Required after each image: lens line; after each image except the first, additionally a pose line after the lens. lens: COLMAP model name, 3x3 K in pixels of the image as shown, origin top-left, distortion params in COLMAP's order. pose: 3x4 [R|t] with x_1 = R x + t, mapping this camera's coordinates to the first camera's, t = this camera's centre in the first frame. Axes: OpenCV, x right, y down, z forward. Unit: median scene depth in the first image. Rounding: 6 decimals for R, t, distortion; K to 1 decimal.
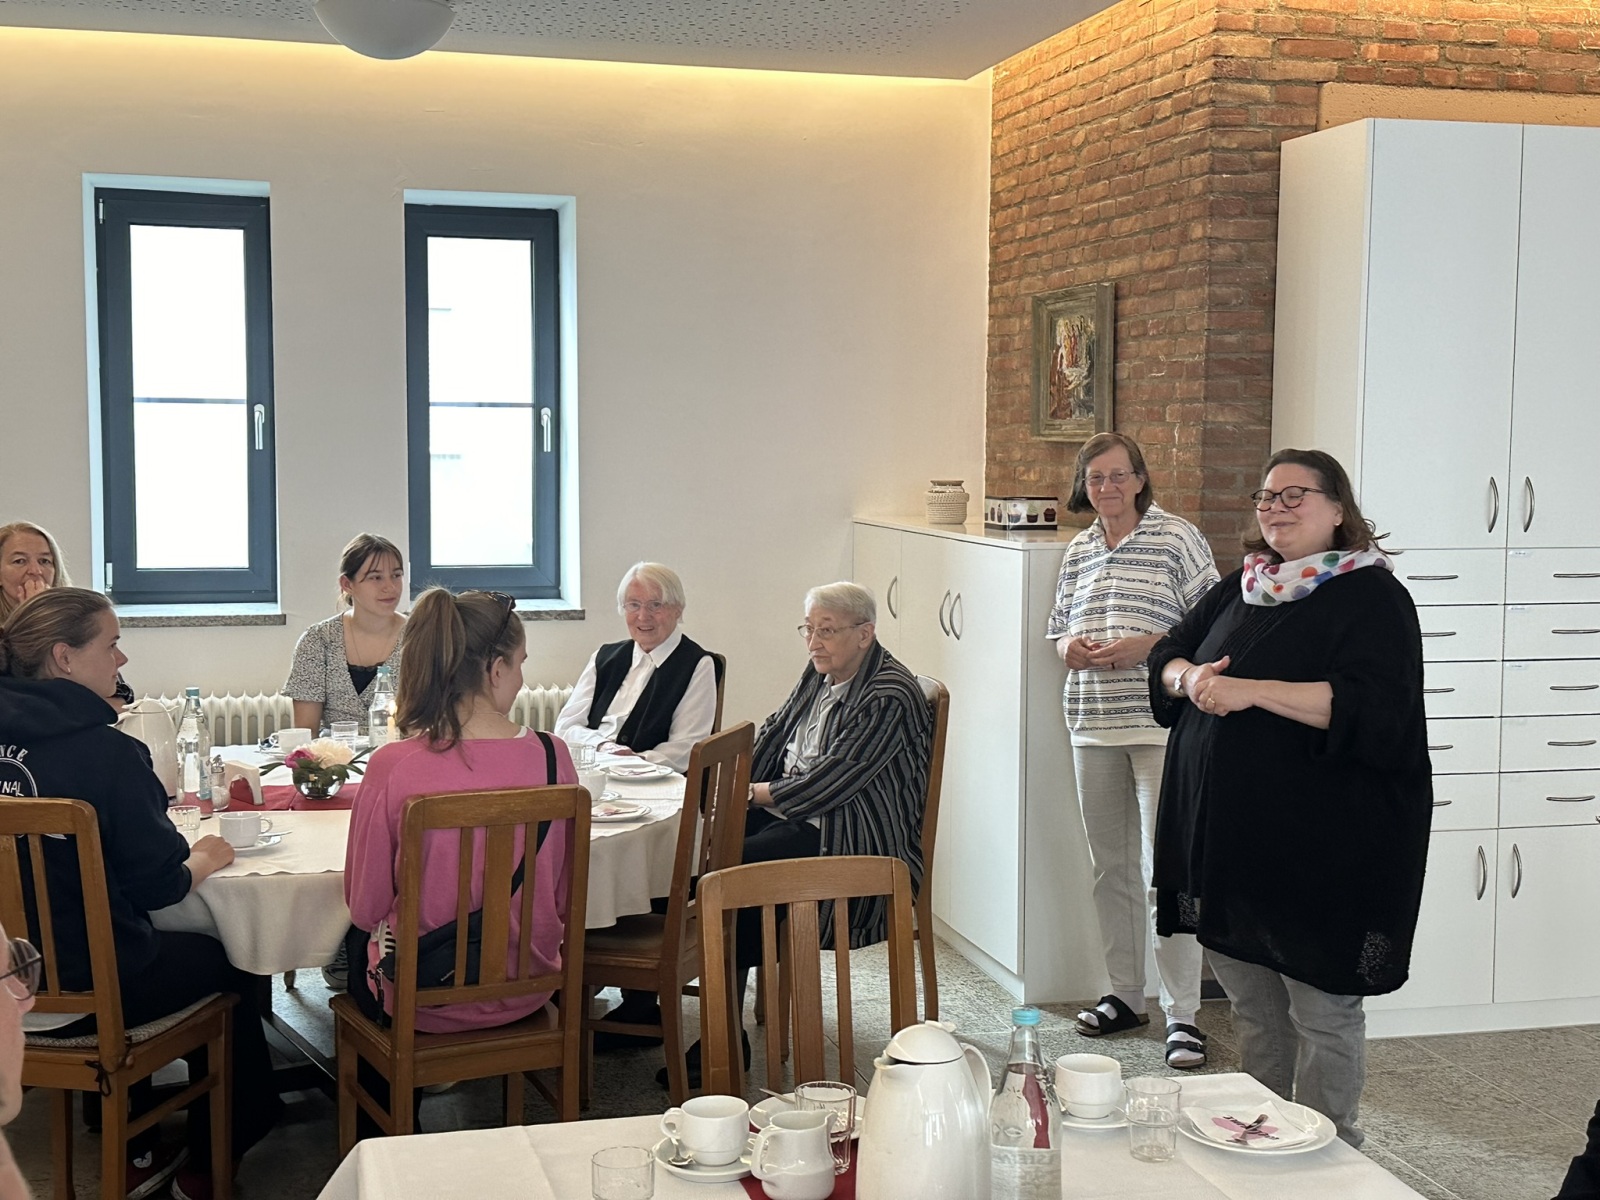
lens RADIAL K [[2004.2, 0, 792.1], [0, 2004.2, 589.1], [0, 0, 1]] dist [0.229621, -0.544234]
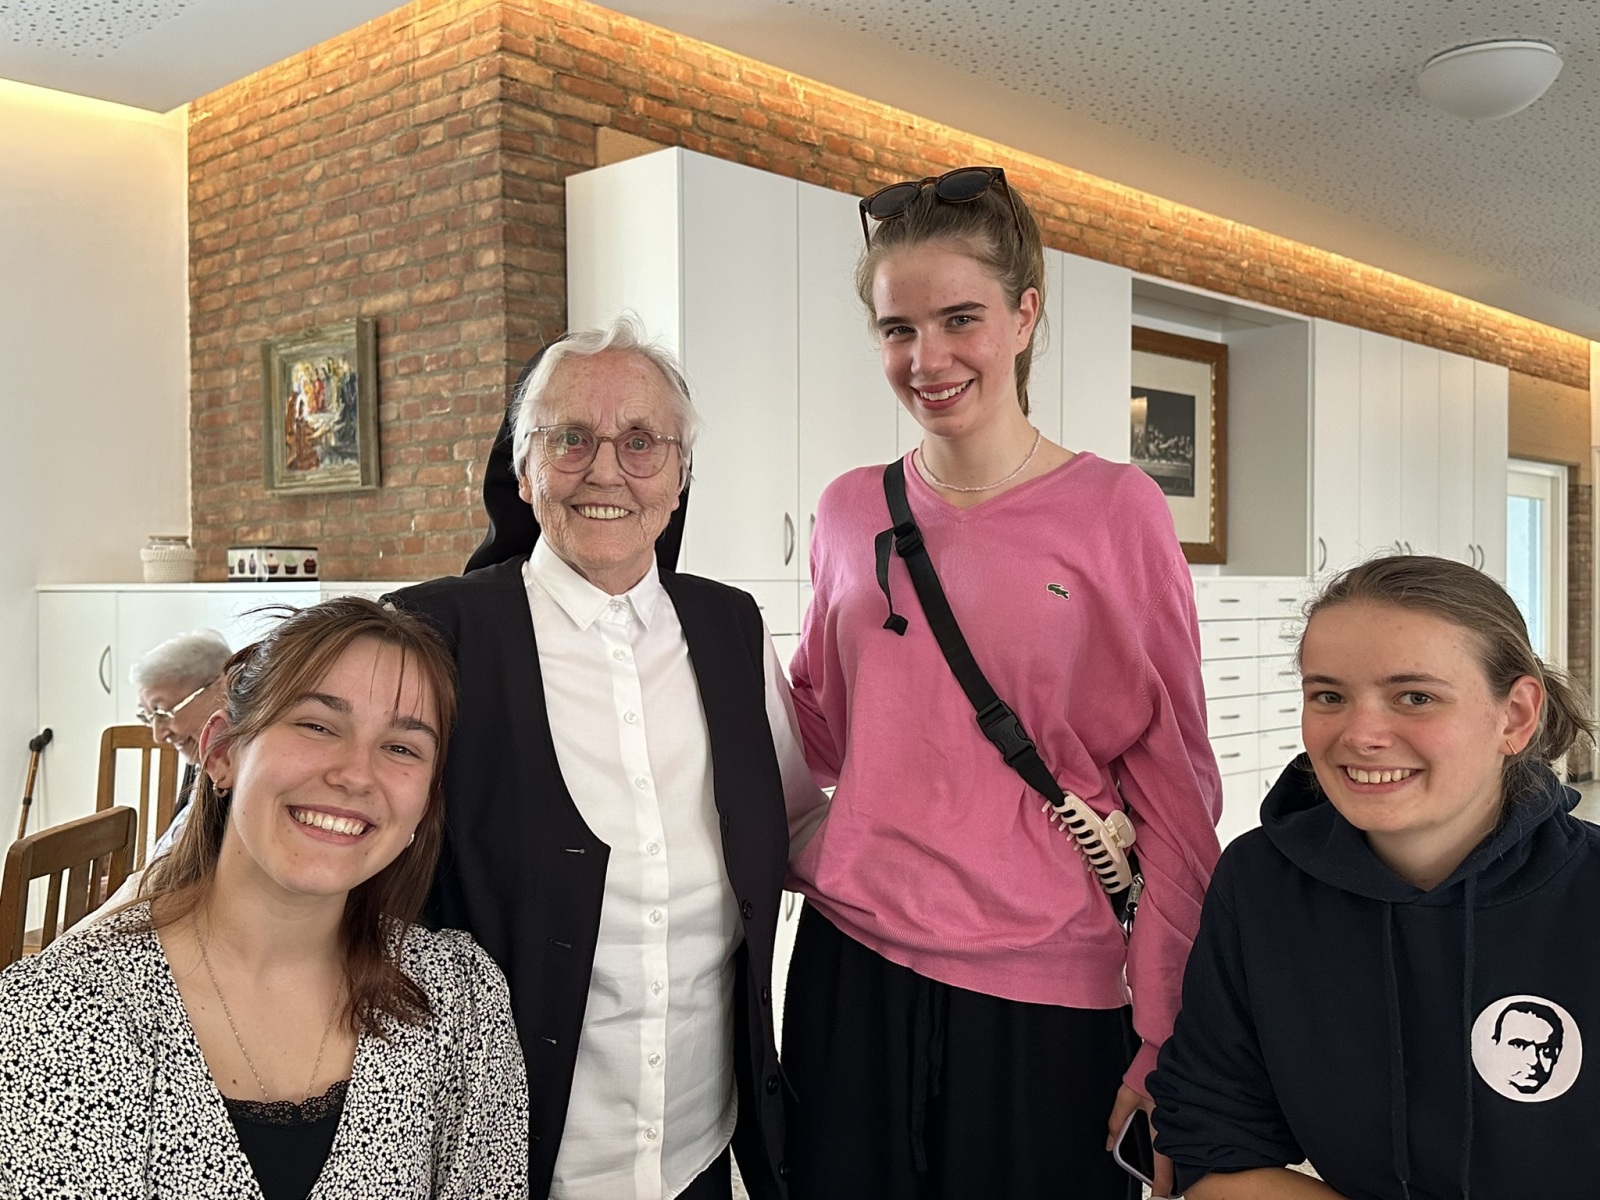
lens RADIAL K [[1546.7, 0, 800.0], [0, 1546.7, 600.0], [0, 0, 1]] dist [0.212328, -0.484822]
pose [[0.846664, -0.012896, 0.531971, -0.065132], [0.049195, 0.997322, -0.054118, 0.028739], [-0.529849, 0.071990, 0.845031, 0.288955]]
